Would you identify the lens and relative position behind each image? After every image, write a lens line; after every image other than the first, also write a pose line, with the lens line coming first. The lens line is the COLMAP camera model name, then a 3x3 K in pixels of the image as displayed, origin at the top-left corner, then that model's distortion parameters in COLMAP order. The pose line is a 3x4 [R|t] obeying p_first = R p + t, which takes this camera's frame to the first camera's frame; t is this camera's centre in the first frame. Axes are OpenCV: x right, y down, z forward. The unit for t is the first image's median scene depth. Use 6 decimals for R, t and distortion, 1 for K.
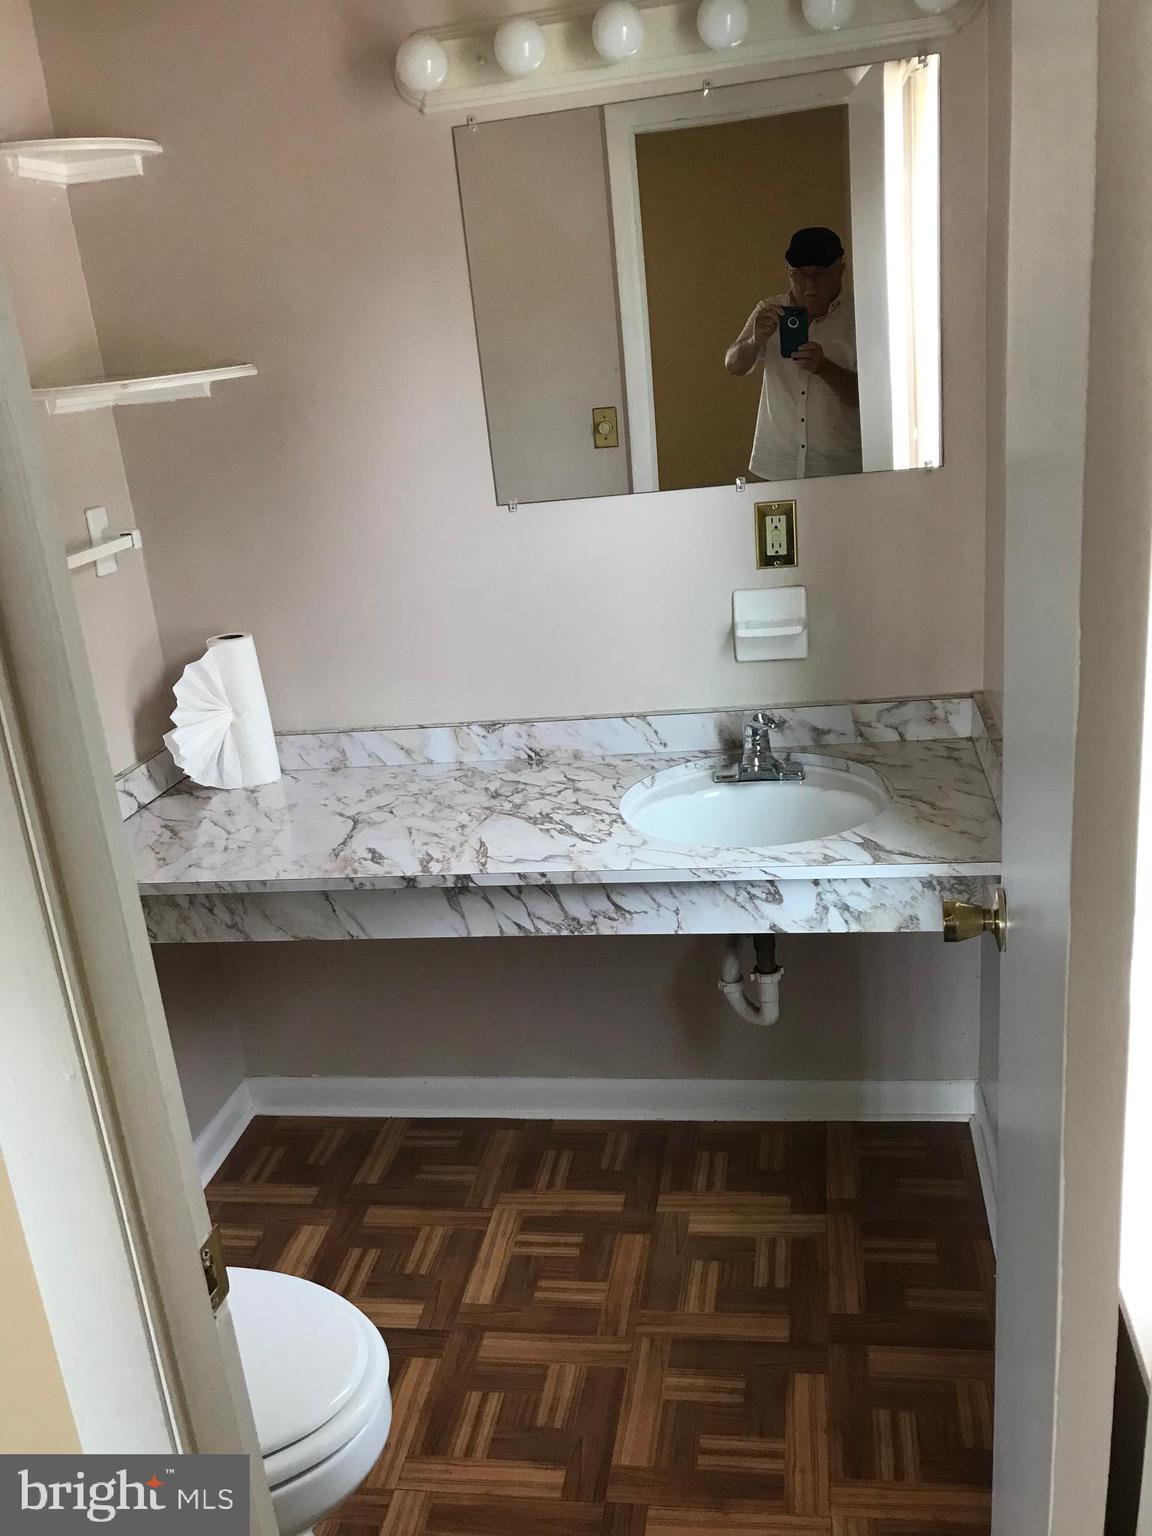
lens RADIAL K [[1269.8, 0, 572.6], [0, 1269.8, 776.4], [0, 0, 1]] dist [0.053622, -0.077906]
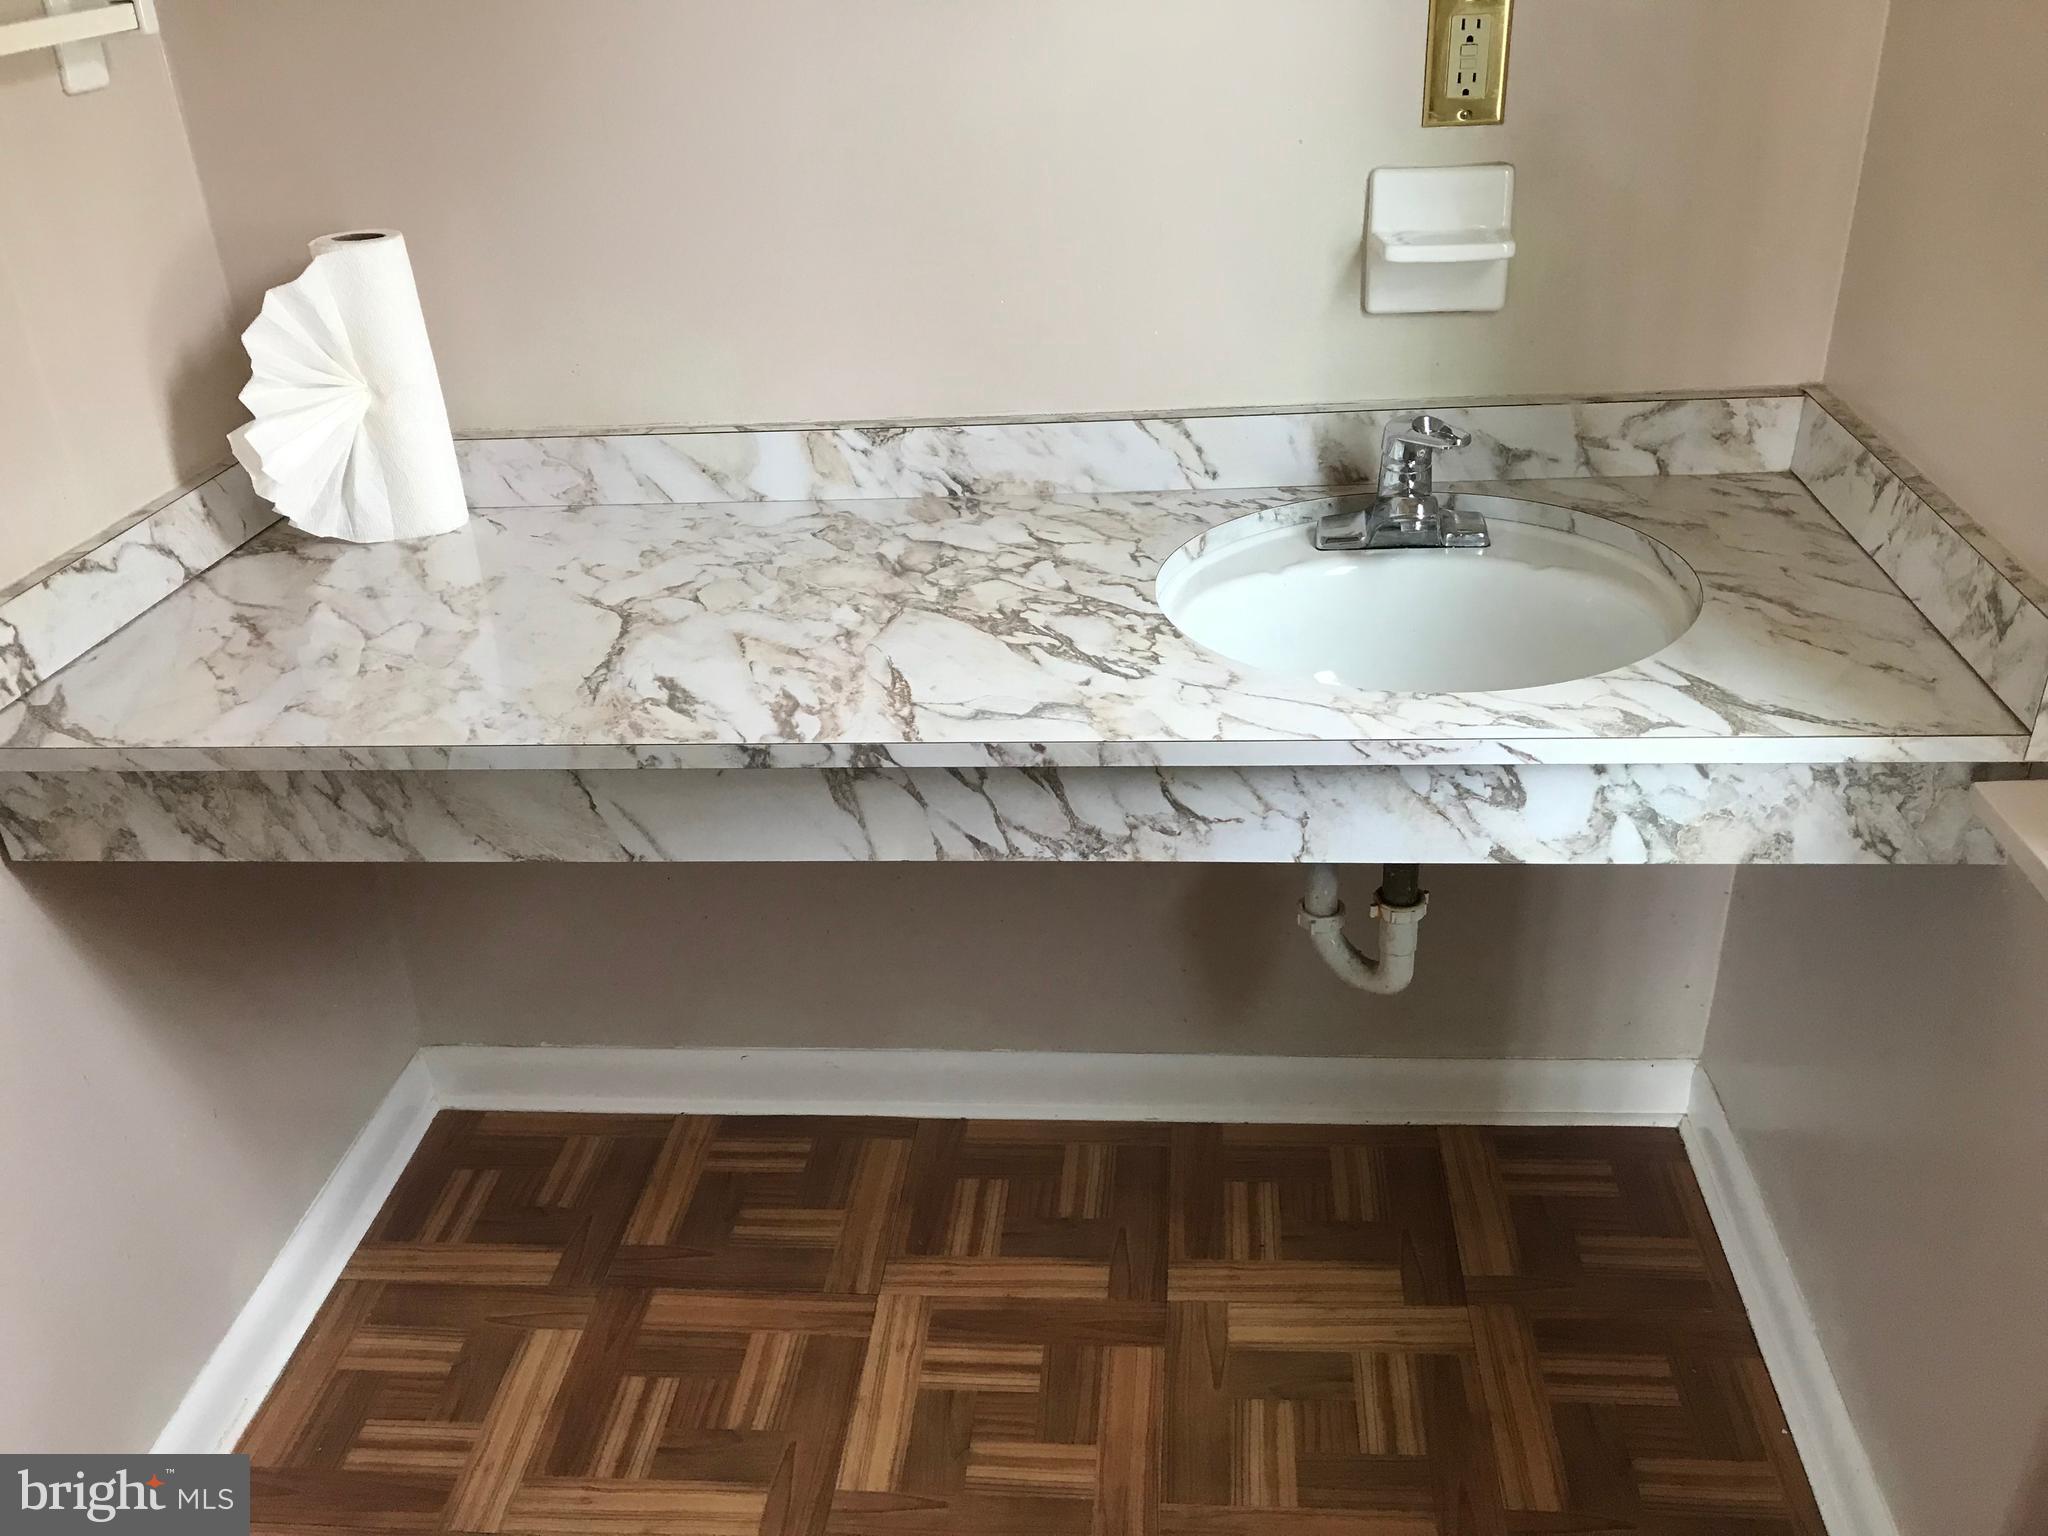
lens RADIAL K [[1693.1, 0, 1021.5], [0, 1693.1, 752.3], [0, 0, 1]] dist [0.053622, -0.077906]
pose [[0.995832, 0.004052, 0.091113, -0.073480], [-0.017075, 0.989632, 0.142608, -0.010221], [-0.089591, -0.143570, 0.985577, 0.303704]]
